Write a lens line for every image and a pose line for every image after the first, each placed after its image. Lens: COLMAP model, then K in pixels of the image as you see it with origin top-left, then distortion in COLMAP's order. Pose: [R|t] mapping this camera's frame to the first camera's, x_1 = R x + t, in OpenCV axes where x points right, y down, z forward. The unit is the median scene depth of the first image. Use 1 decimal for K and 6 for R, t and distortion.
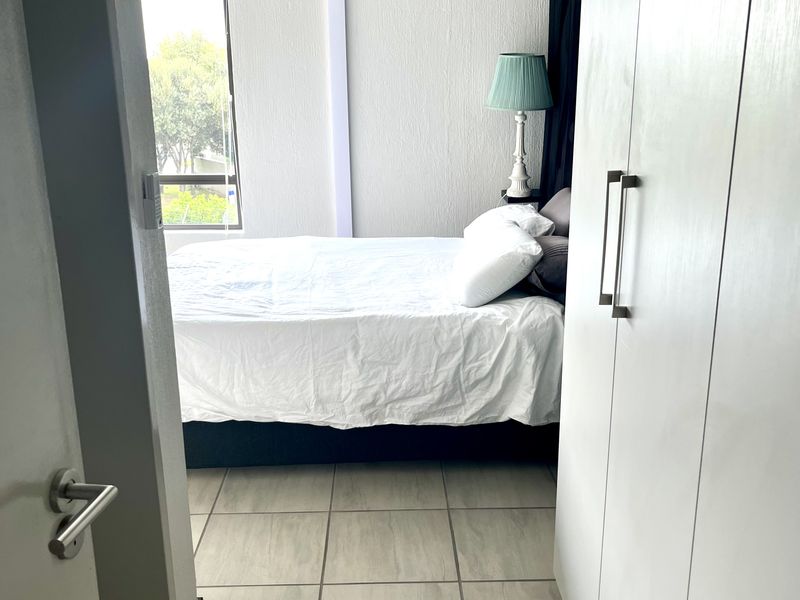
lens RADIAL K [[799.9, 0, 403.7], [0, 799.9, 304.5], [0, 0, 1]] dist [0.006284, 0.000000]
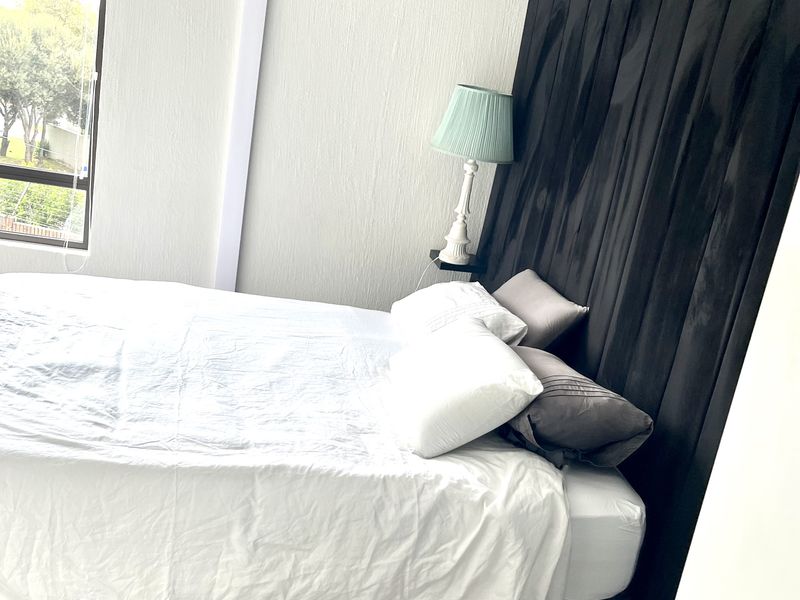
lens RADIAL K [[799.9, 0, 399.7], [0, 799.9, 292.8], [0, 0, 1]] dist [0.006284, 0.000000]
pose [[0.974548, 0.135208, 0.178814, -0.075218], [-0.130184, 0.990699, -0.039595, -0.103327], [-0.182504, 0.015308, 0.983086, 0.349113]]
